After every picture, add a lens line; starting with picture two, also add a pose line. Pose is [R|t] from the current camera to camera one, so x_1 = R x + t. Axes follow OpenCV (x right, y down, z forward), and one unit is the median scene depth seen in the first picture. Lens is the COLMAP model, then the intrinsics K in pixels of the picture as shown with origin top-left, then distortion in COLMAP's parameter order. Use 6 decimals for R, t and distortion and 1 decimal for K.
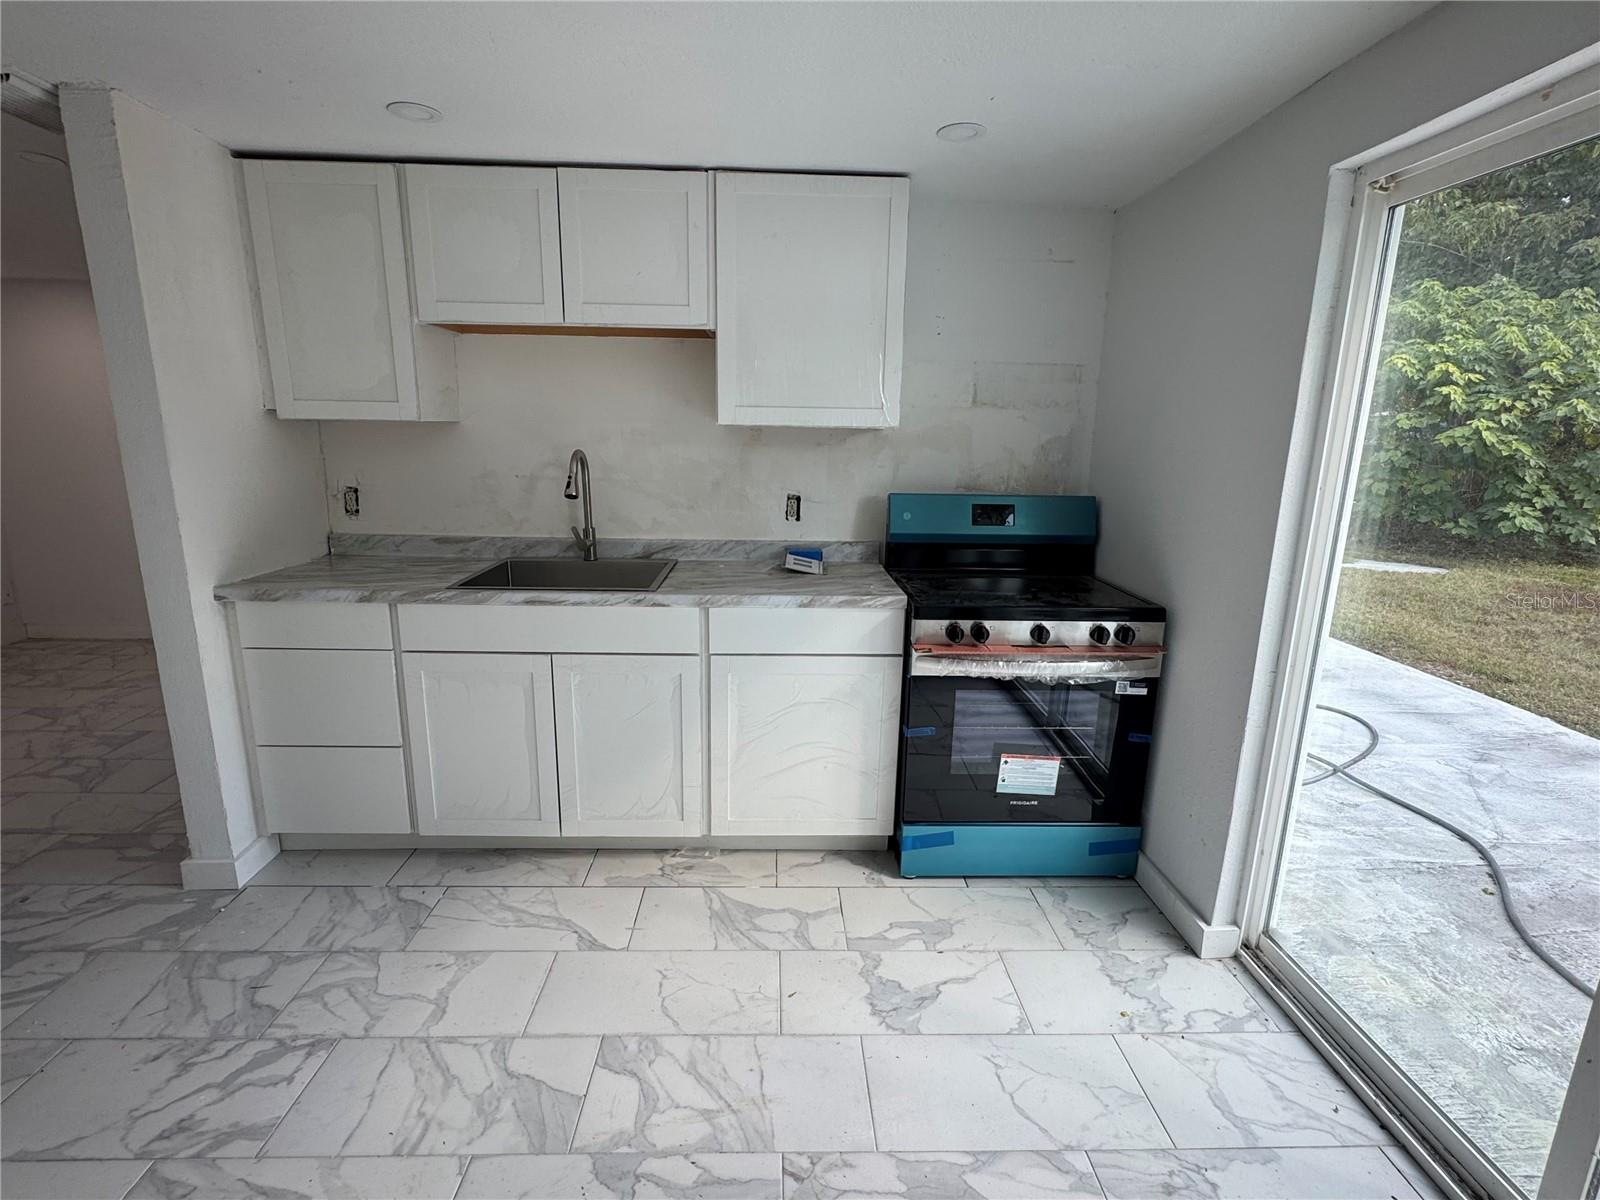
lens RADIAL K [[758.3, 0, 801.2], [0, 758.3, 599.3], [0, 0, 1]] dist [-0.009268, 0.001555]
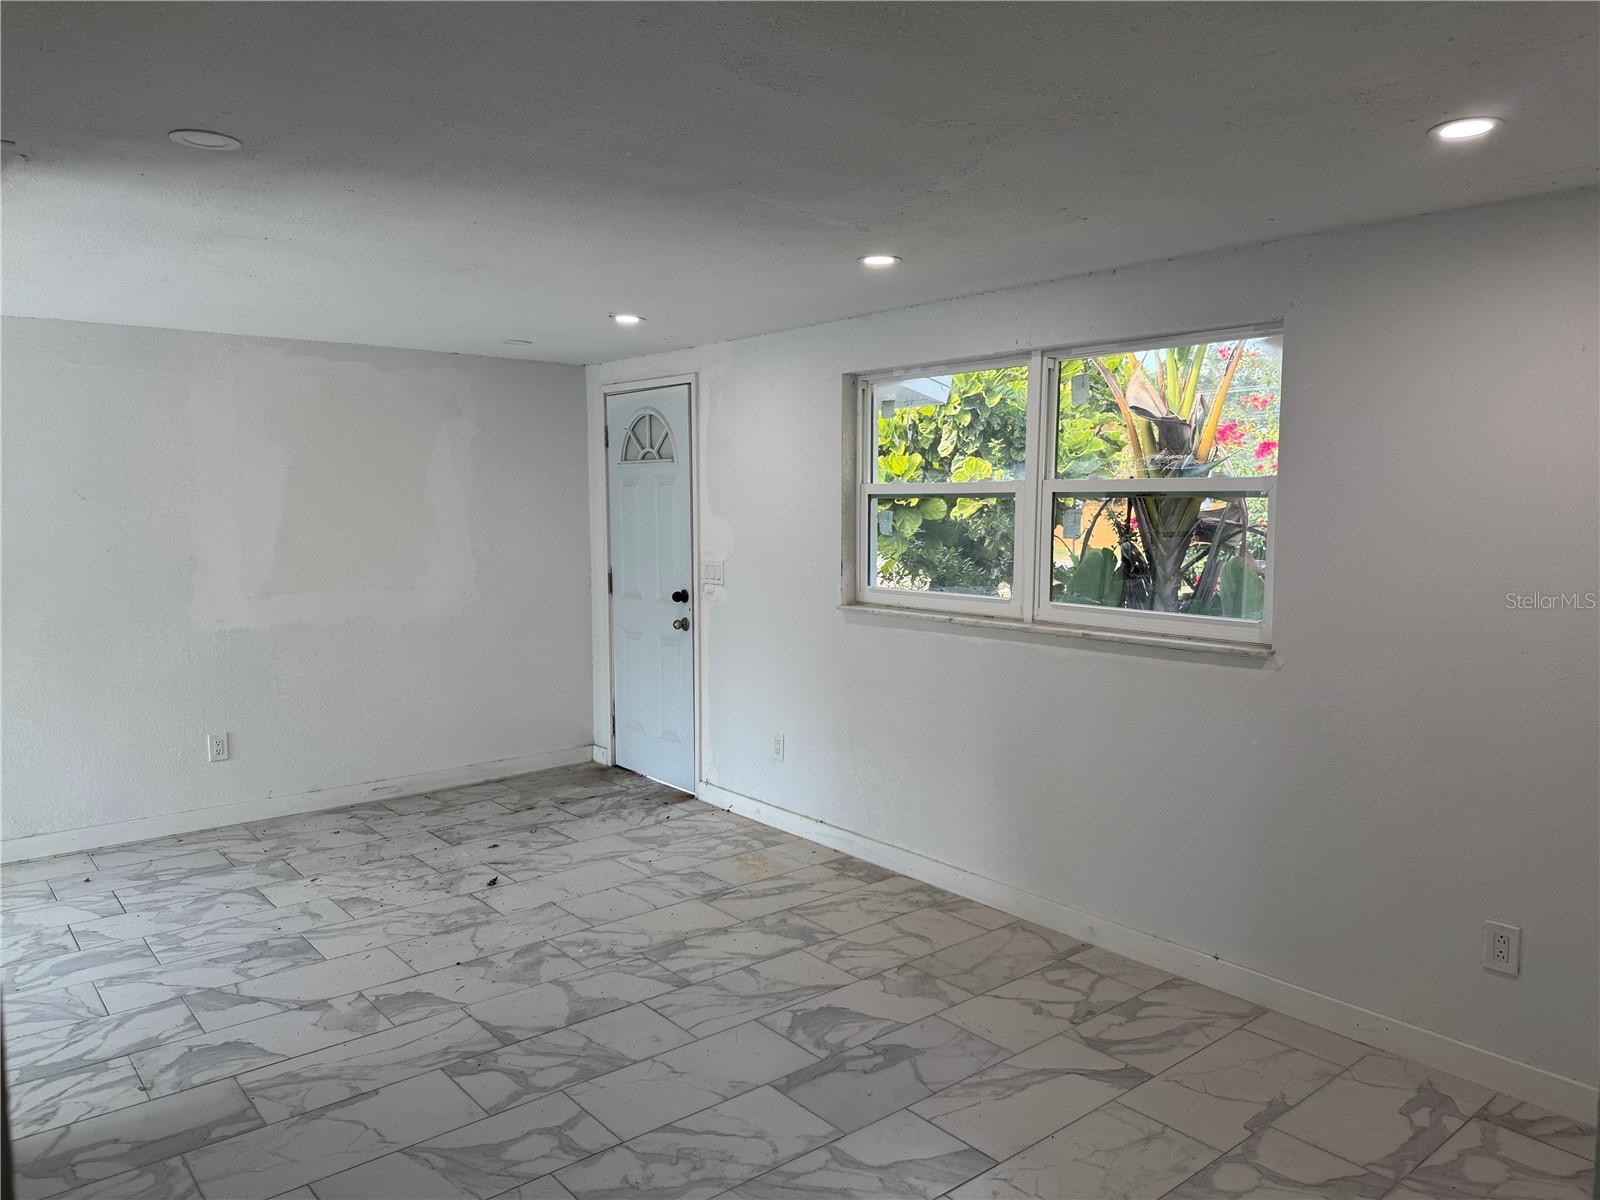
lens RADIAL K [[1126.1, 0, 797.0], [0, 1126.1, 604.5], [0, 0, 1]] dist [0.049106, -0.072702]
pose [[-0.794320, 0.037369, -0.606349, -0.822743], [-0.146157, 0.957034, 0.250448, -0.528374], [0.589656, 0.287558, -0.754729, 2.143512]]
